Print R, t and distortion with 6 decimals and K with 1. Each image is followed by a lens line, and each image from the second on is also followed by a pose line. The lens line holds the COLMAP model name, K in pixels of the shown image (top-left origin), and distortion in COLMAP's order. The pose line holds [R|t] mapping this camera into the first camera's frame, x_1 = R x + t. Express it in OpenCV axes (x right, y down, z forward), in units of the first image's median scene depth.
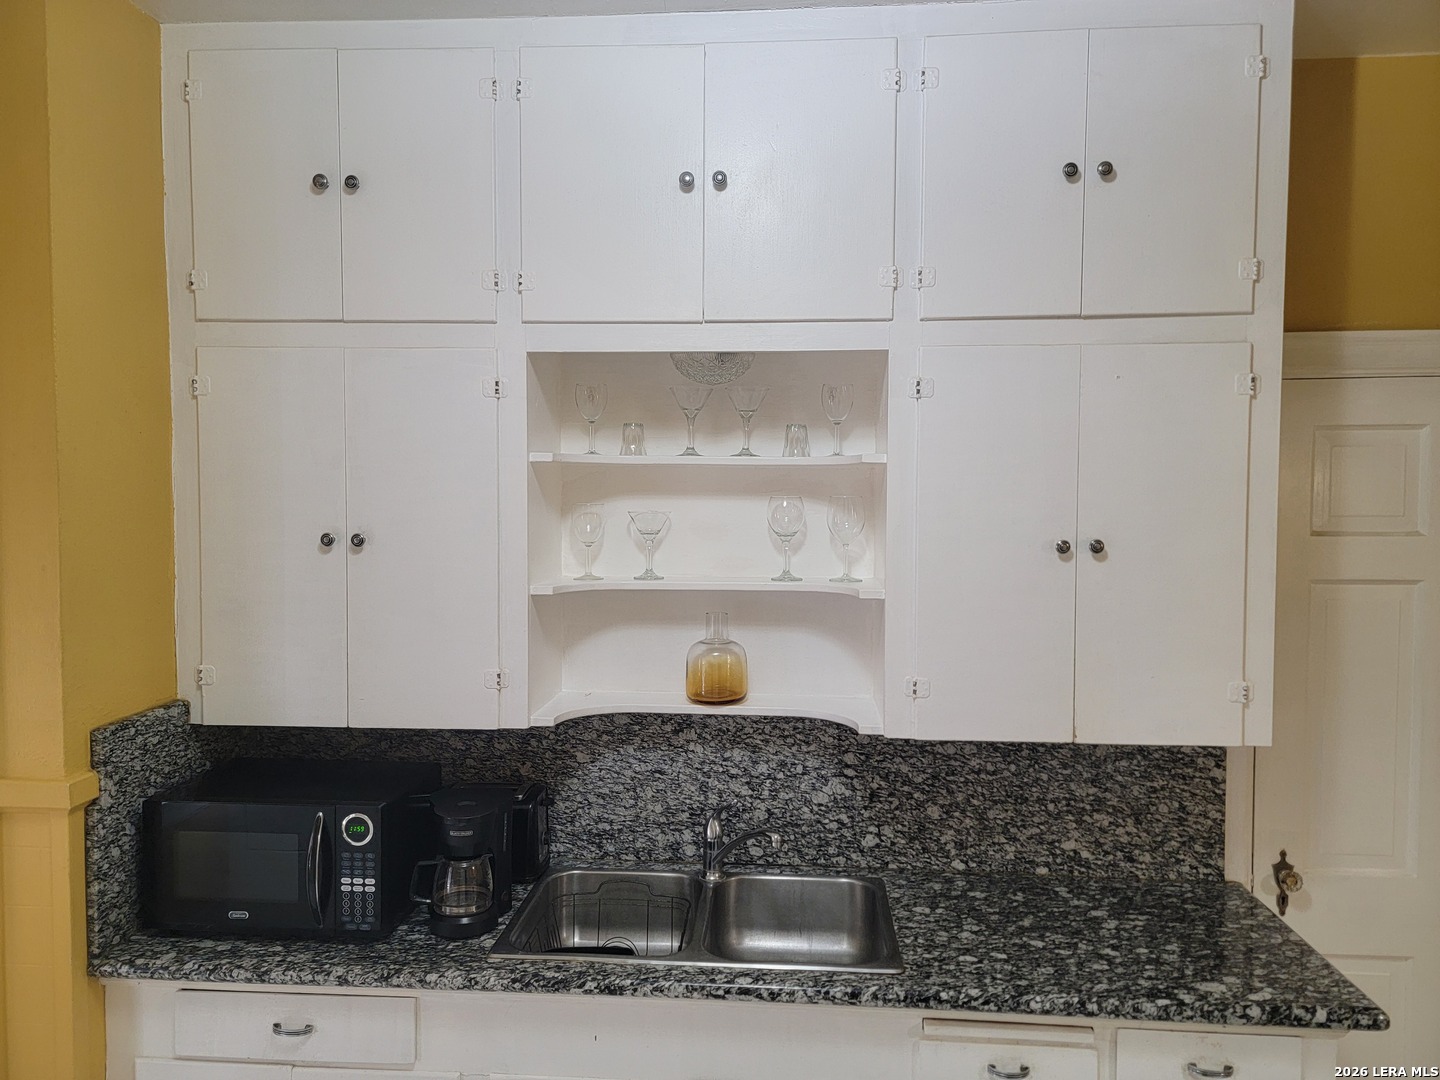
lens RADIAL K [[978.4, 0, 719.5], [0, 978.4, 540.2], [0, 0, 1]] dist [0.038388, -0.007850]
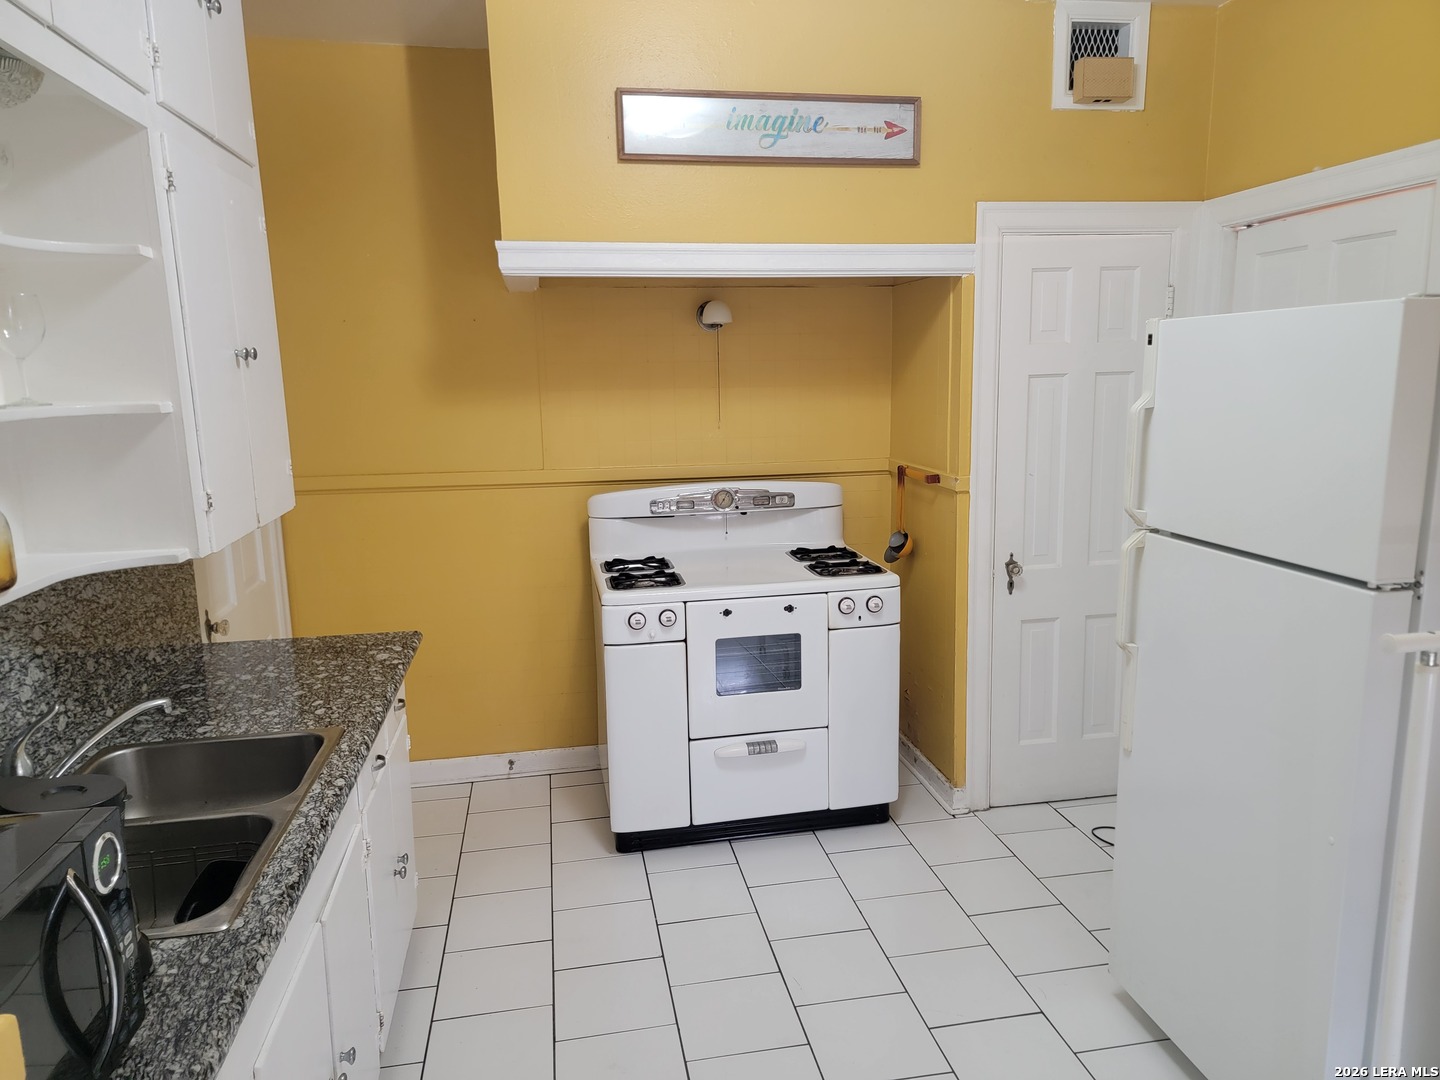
lens RADIAL K [[978.4, 0, 722.8], [0, 978.4, 540.3], [0, 0, 1]] dist [0.038388, -0.007850]
pose [[-0.228000, -0.173267, 0.958120, -0.837955], [0.058175, 0.979857, 0.191042, 0.028637], [-0.971922, 0.099296, -0.213327, 0.687133]]
